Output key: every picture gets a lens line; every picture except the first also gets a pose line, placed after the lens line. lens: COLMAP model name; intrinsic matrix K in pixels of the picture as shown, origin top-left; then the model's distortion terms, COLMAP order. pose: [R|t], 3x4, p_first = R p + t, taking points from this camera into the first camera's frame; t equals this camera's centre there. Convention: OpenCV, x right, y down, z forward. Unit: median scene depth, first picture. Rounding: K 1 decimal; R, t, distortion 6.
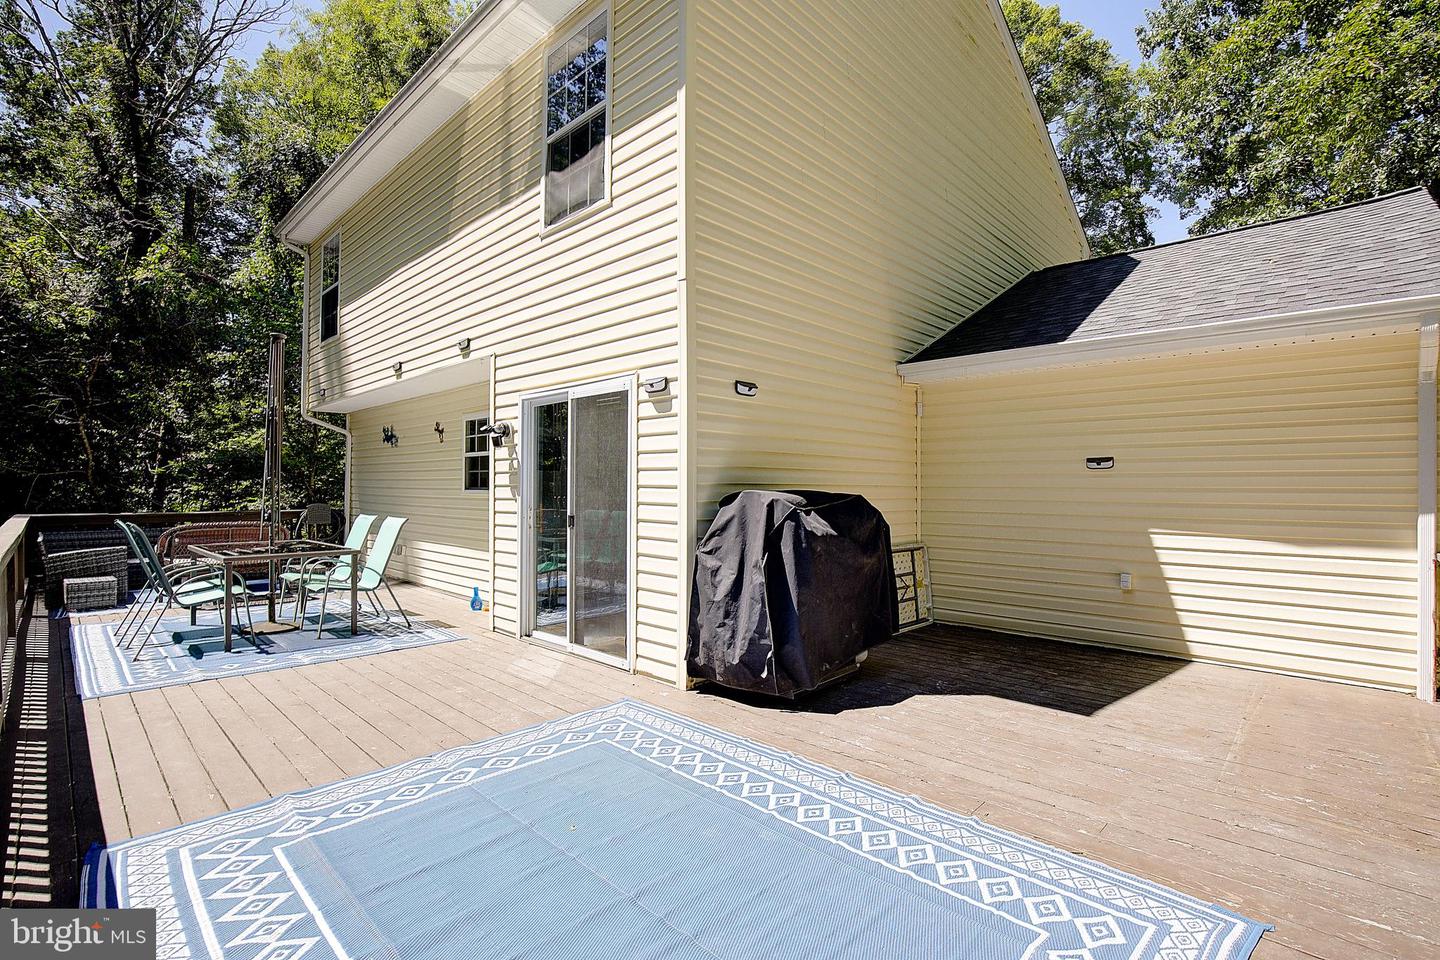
lens RADIAL K [[664.5, 0, 707.7], [0, 664.5, 509.7], [0, 0, 1]] dist [-0.022959, 0.005234]
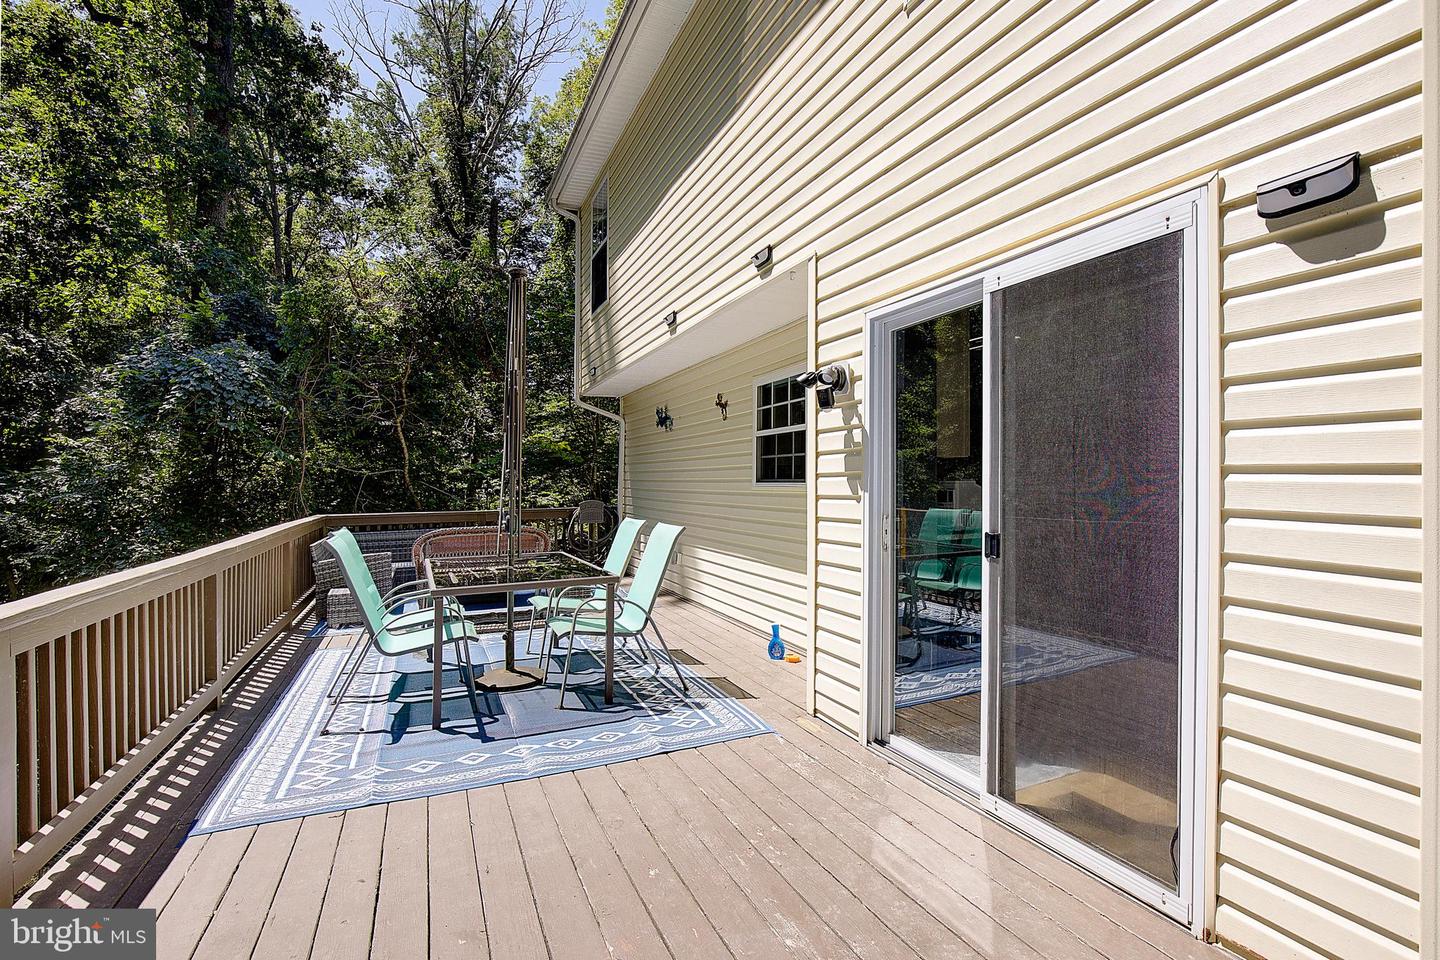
lens RADIAL K [[664.5, 0, 724.4], [0, 664.5, 477.4], [0, 0, 1]] dist [-0.022959, 0.005234]
pose [[0.933312, -0.016024, -0.358708, -0.183905], [0.003442, 0.999357, -0.035686, -0.012853], [0.359049, 0.032072, 0.932767, 0.410047]]
